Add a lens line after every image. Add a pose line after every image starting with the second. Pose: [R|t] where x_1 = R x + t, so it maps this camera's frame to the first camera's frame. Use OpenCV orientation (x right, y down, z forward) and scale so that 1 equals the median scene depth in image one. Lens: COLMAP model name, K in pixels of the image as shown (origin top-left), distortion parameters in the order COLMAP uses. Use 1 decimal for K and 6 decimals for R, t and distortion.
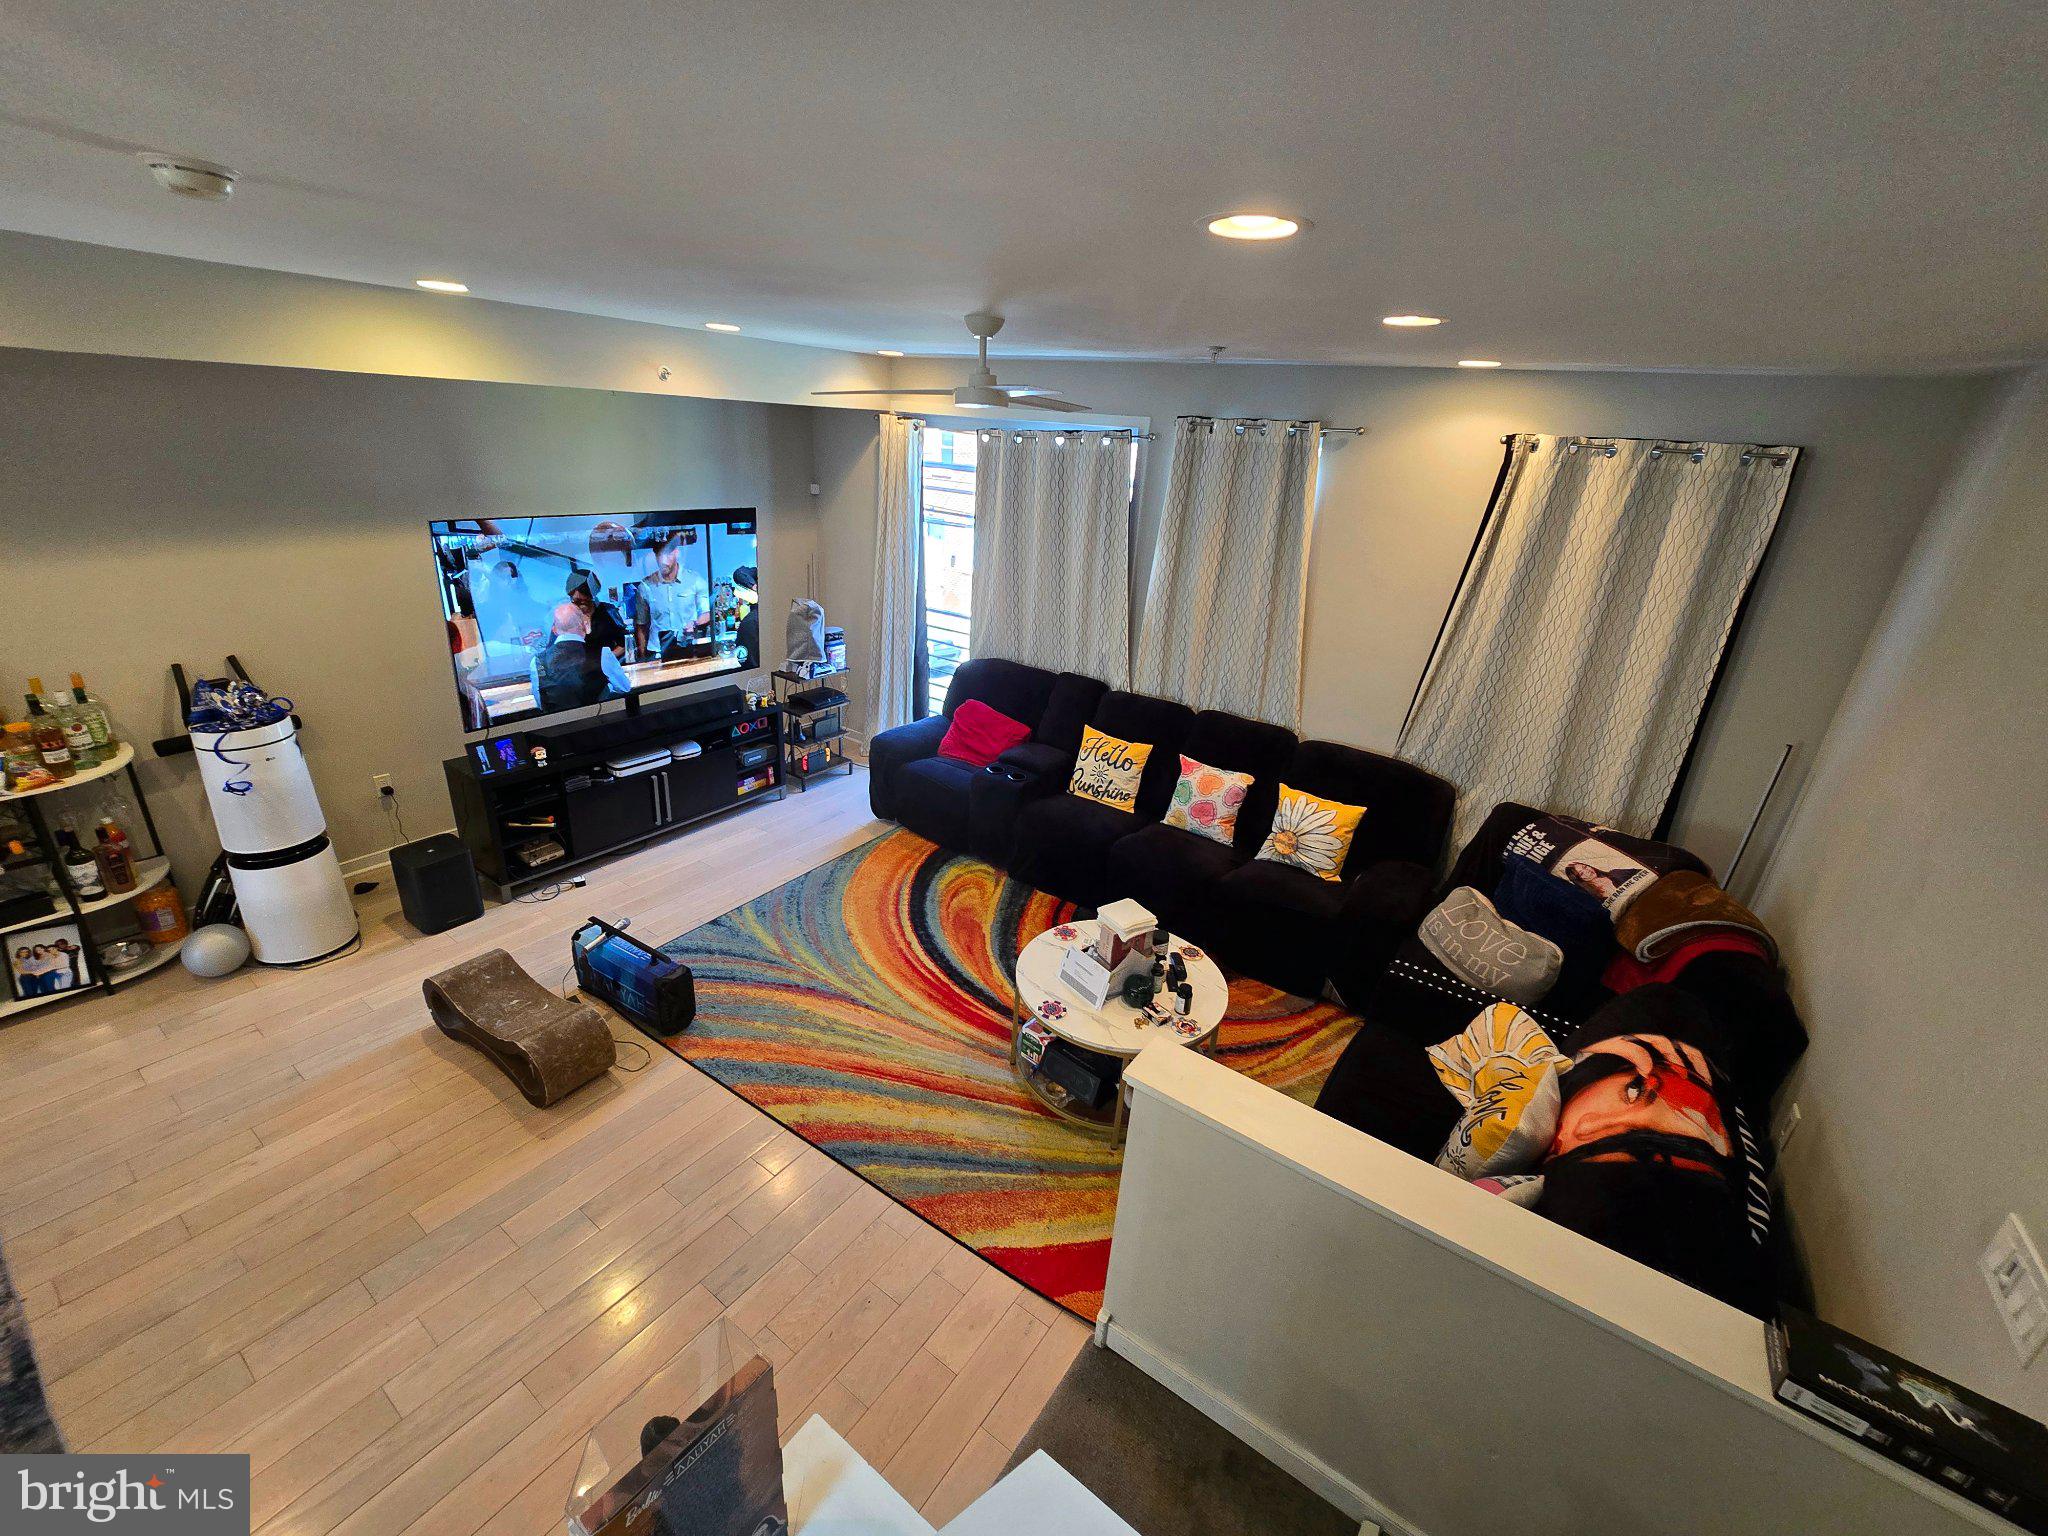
lens RADIAL K [[844.0, 0, 1024.0], [0, 844.0, 768.0], [0, 0, 1]] dist [-0.001283, 0.000247]
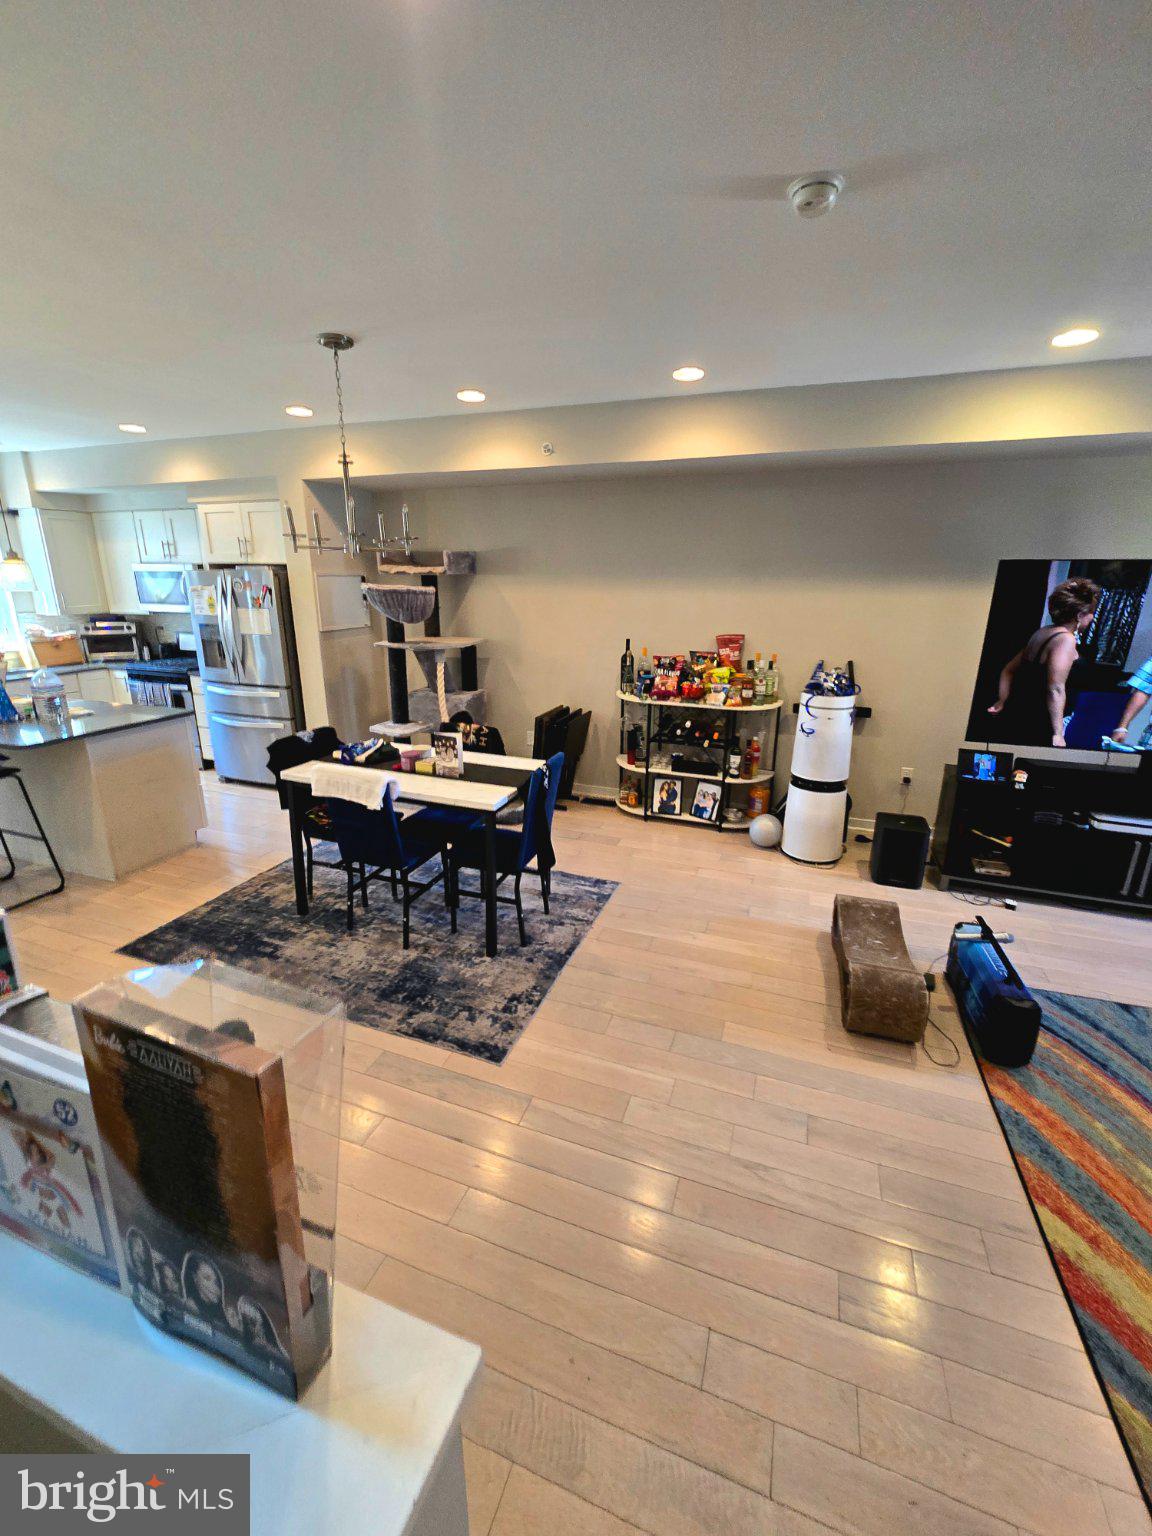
lens RADIAL K [[633.0, 0, 577.3], [0, 633.0, 756.7], [0, 0, 1]] dist [-0.001283, 0.000247]
pose [[0.265507, 0.202469, -0.942609, 0.040342], [-0.352124, 0.930521, 0.100689, 0.083643], [0.897505, 0.305182, 0.318354, 0.236118]]
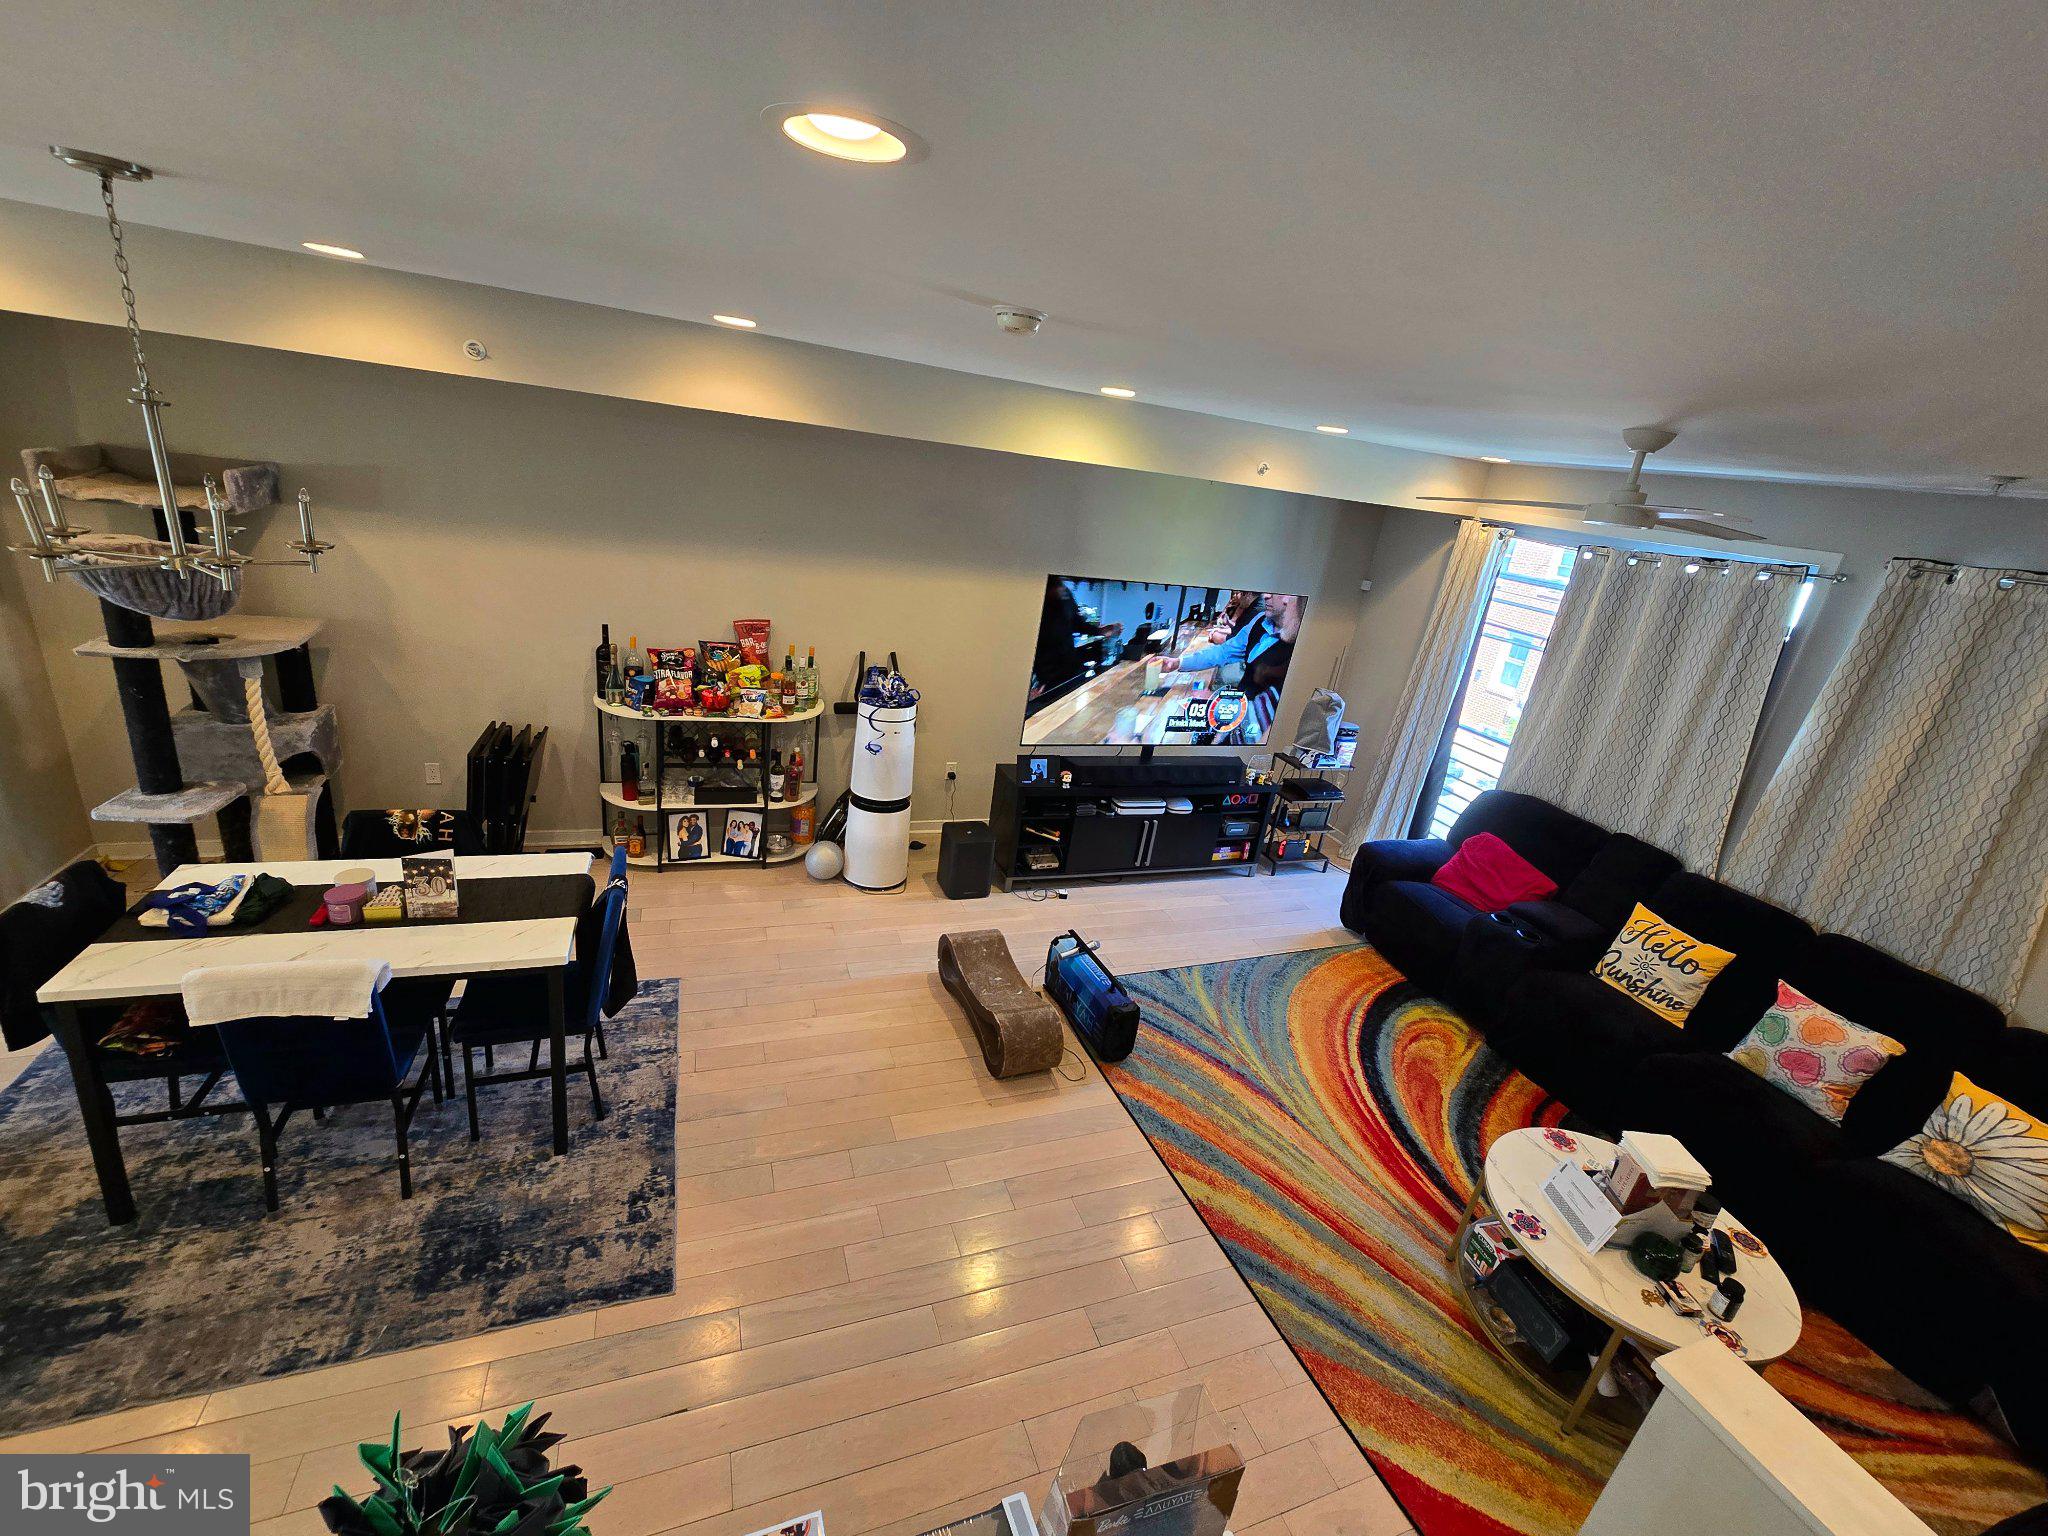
lens RADIAL K [[839.0, 0, 1017.3], [0, 839.0, 764.0], [0, 0, 1]] dist [-0.004259, 0.000669]
pose [[0.826186, 0.233228, -0.512857, -0.049320], [-0.281271, 0.959482, -0.016778, 0.004500], [0.488164, 0.158114, 0.858310, -0.020697]]
